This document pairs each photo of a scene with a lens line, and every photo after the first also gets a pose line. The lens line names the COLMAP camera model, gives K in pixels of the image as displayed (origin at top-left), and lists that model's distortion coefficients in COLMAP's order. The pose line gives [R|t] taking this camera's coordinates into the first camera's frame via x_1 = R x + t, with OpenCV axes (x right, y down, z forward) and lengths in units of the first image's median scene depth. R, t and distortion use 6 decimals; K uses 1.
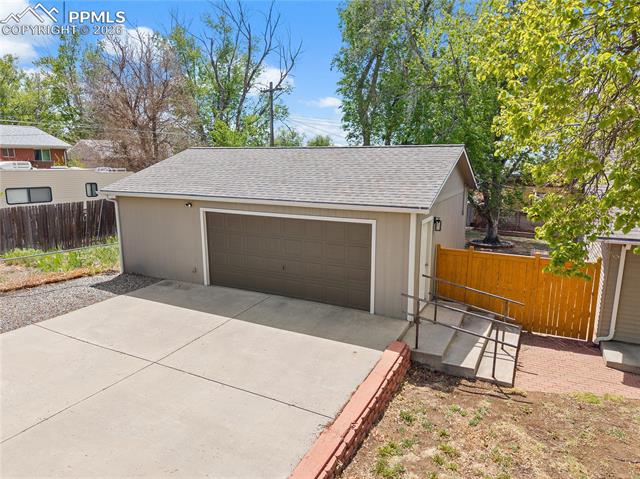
lens RADIAL K [[424.0, 0, 320.0], [0, 424.0, 239.5], [0, 0, 1]] dist [0.053185, -0.063449]
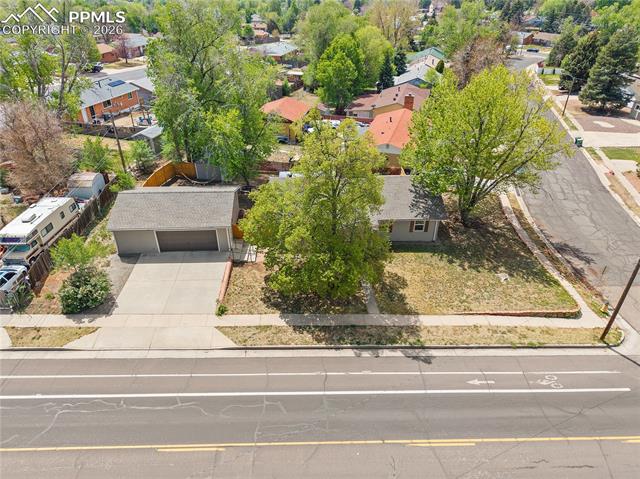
lens RADIAL K [[428.6, 0, 320.0], [0, 428.6, 239.5], [0, 0, 1]] dist [0.045631, -0.067311]
pose [[0.866528, -0.258845, 0.426765, -0.655841], [0.086999, 0.920259, 0.381516, -1.207906], [-0.491488, -0.293466, 0.819949, -2.345029]]
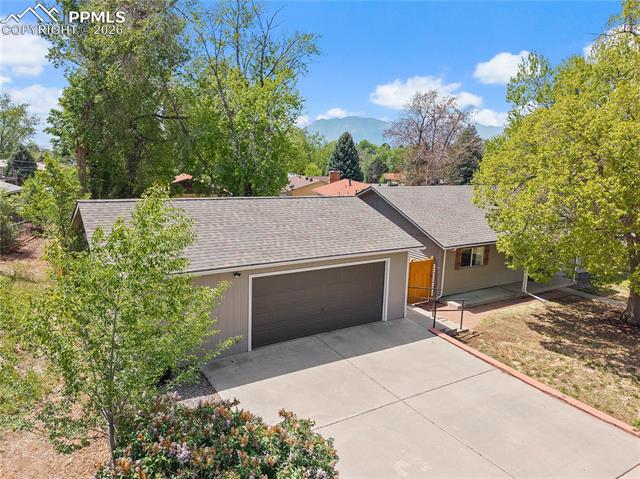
lens RADIAL K [[448.4, 0, 317.3], [0, 448.4, 239.4], [0, 0, 1]] dist [0.063281, -0.085797]
pose [[0.514866, -0.146313, 0.844693, -1.208502], [0.127100, 0.987466, 0.093572, -0.265024], [-0.847797, 0.059183, 0.527009, 0.351746]]
